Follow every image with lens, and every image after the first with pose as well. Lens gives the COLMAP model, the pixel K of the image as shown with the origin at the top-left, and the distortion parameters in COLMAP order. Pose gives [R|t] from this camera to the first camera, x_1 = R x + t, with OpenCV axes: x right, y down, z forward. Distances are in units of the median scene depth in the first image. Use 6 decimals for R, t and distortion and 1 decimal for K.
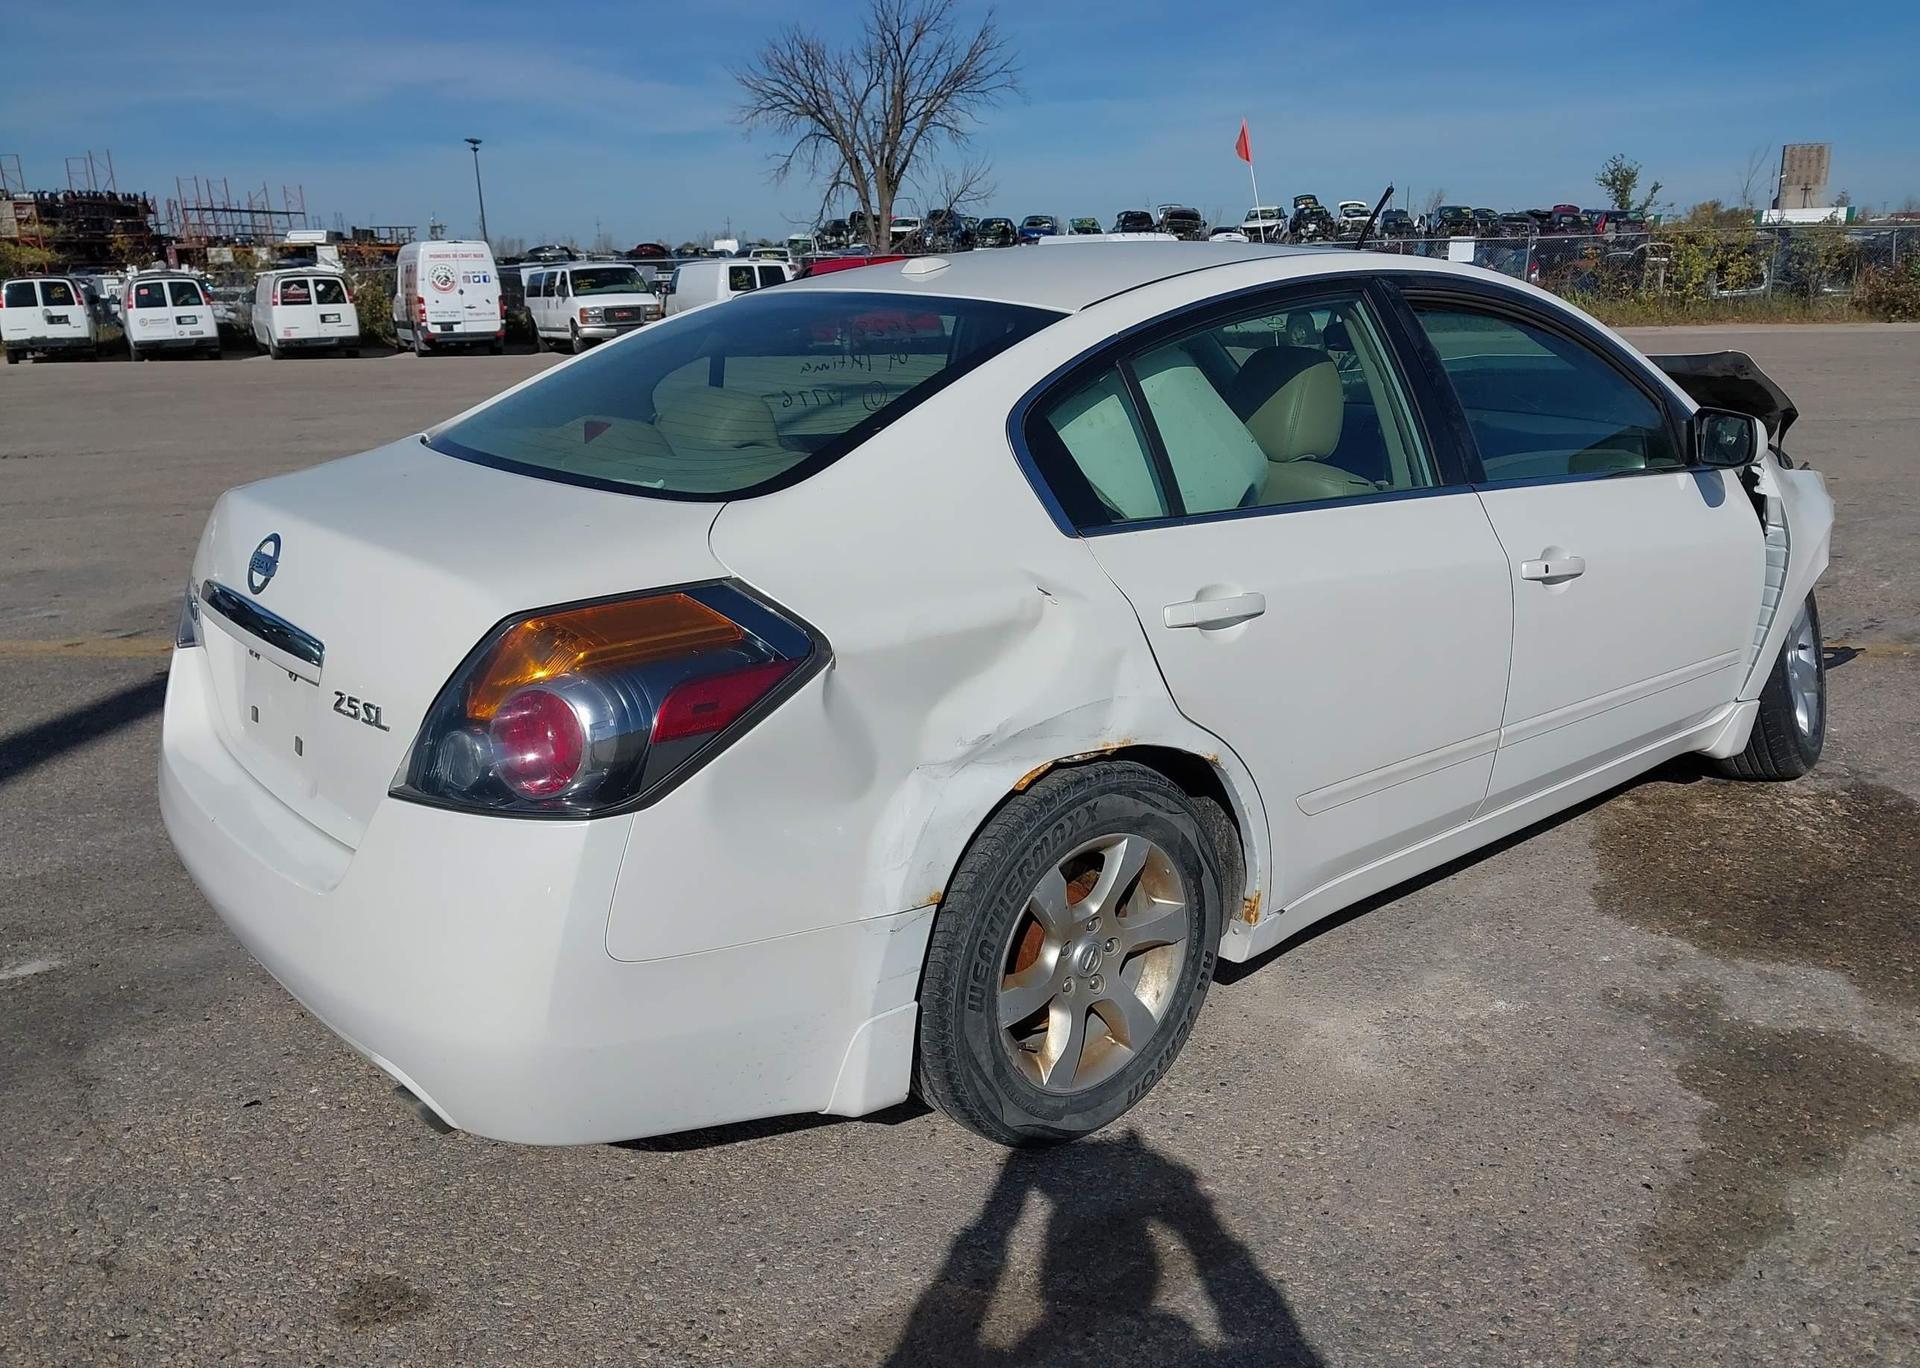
lens RADIAL K [[1493.5, 0, 954.8], [0, 1493.5, 720.5], [0, 0, 1]] dist [0.029570, -0.038220]
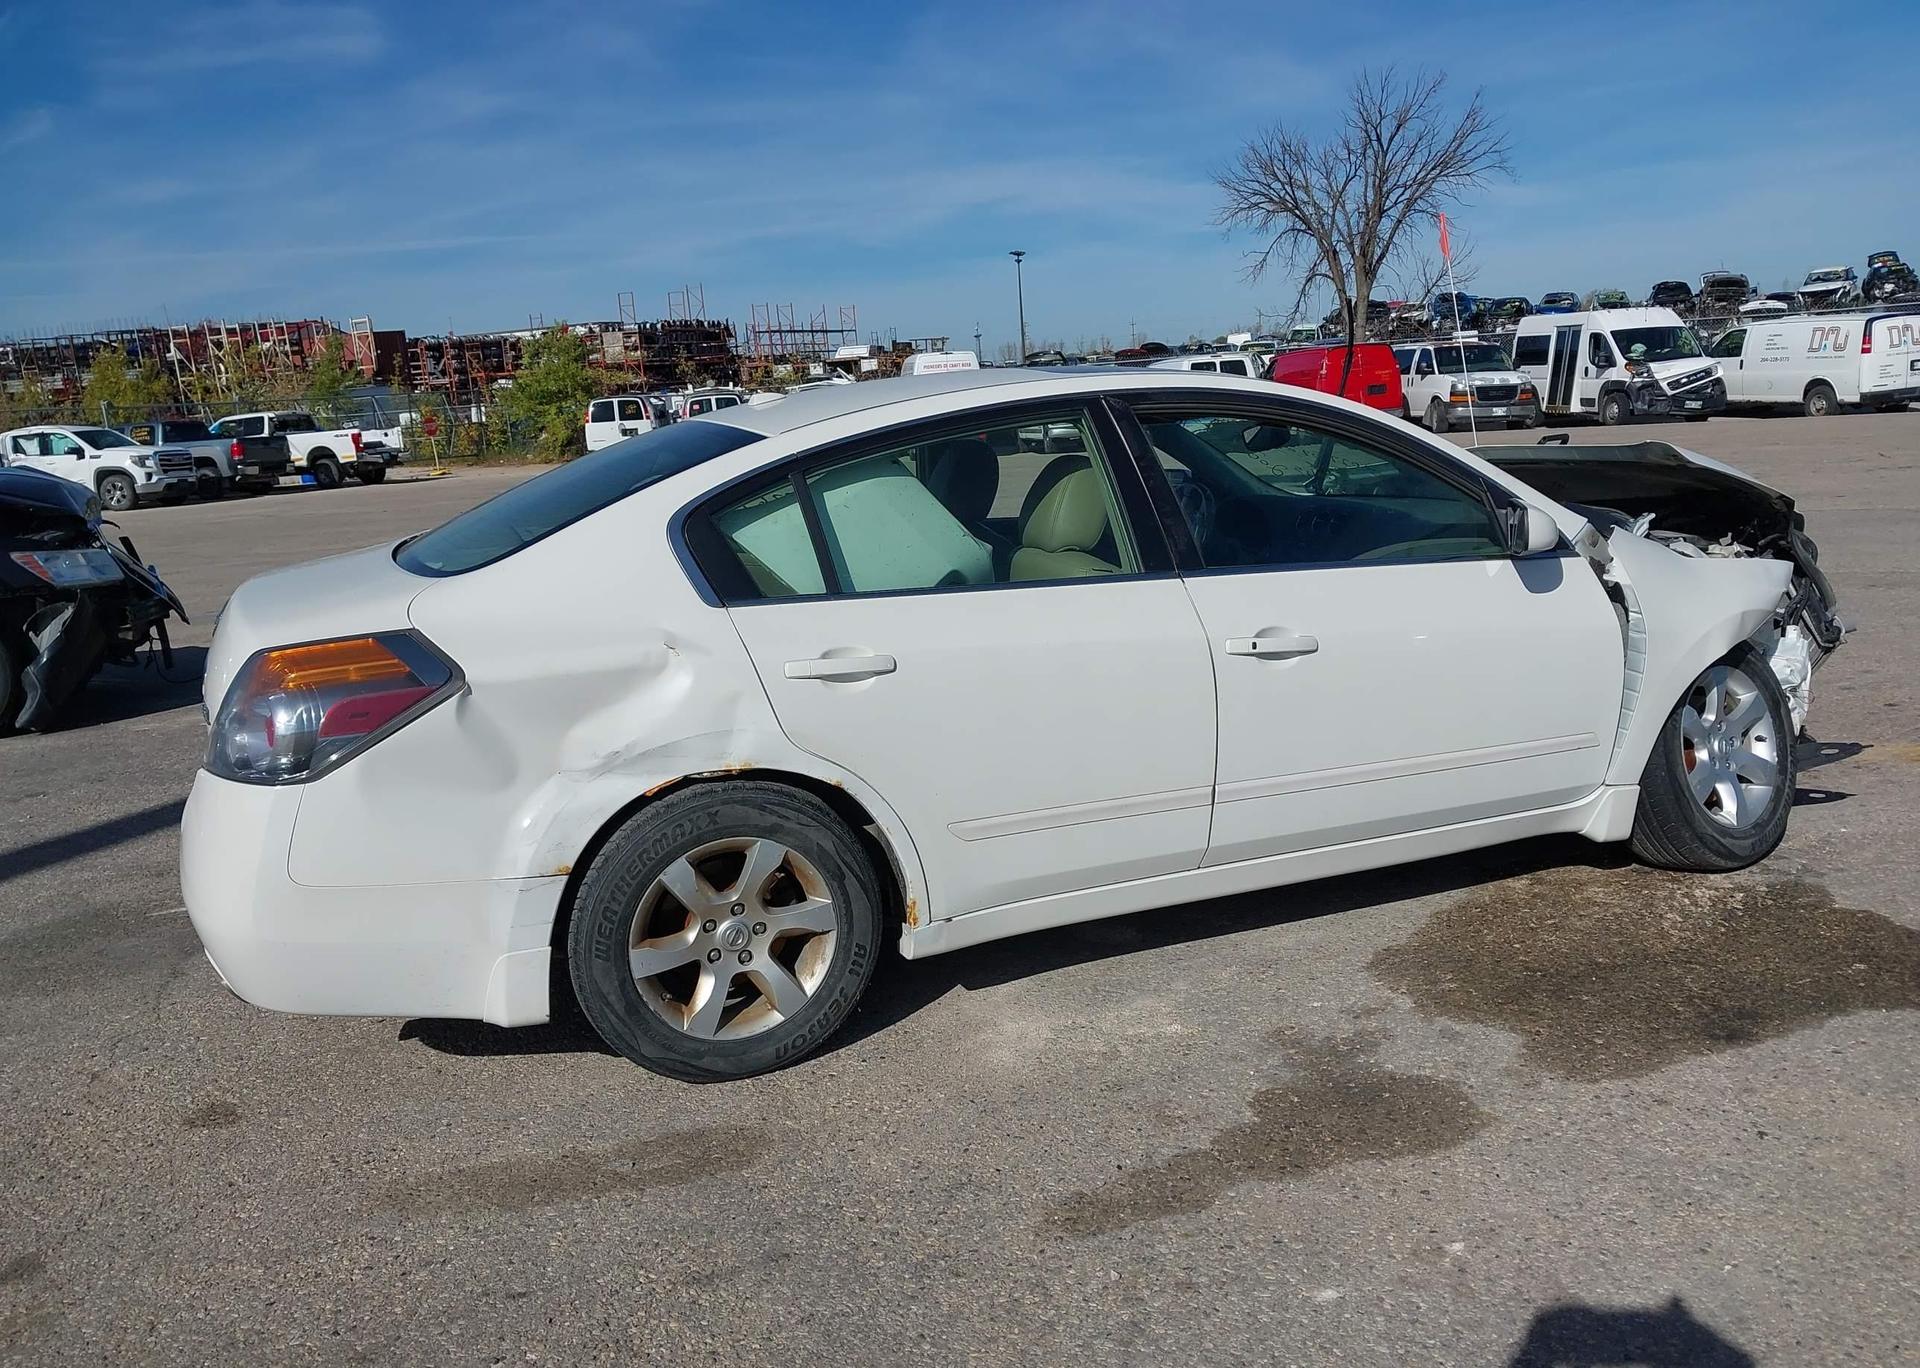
lens RADIAL K [[1493.5, 0, 954.8], [0, 1493.5, 720.5], [0, 0, 1]] dist [0.029570, -0.038220]
pose [[0.941922, 0.036887, -0.333800, 0.046717], [-0.056072, 0.997271, -0.048020, 0.001796], [0.331118, 0.063948, 0.941420, -0.010248]]
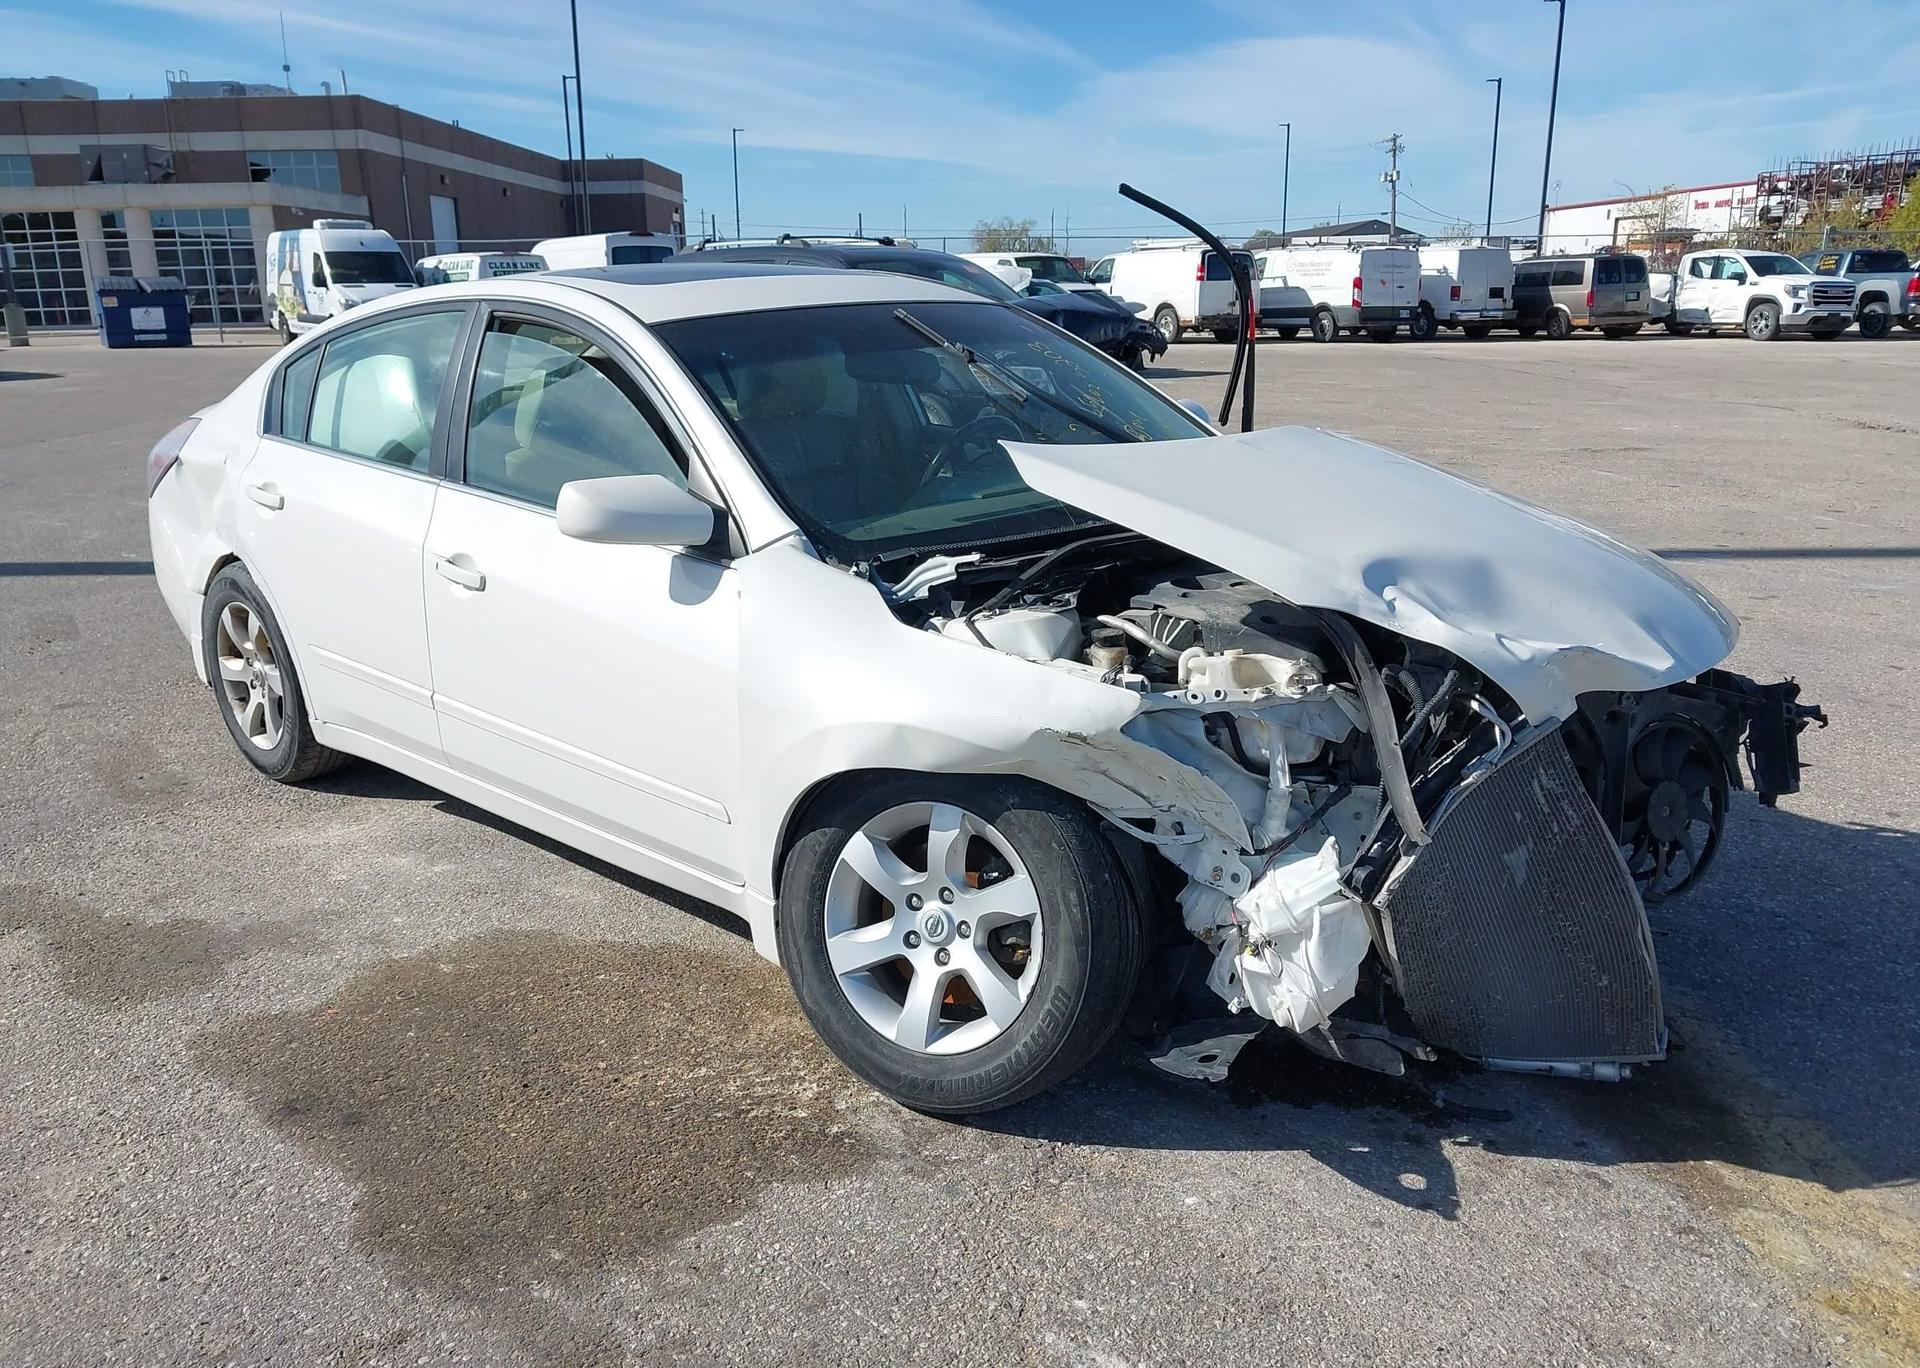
lens RADIAL K [[1493.5, 0, 954.8], [0, 1493.5, 720.5], [0, 0, 1]] dist [0.029570, -0.038220]
pose [[0.112153, 0.301425, -0.946871, 0.129601], [-0.276734, 0.924660, 0.261576, -0.033579], [0.954379, 0.232695, 0.187118, 0.100553]]
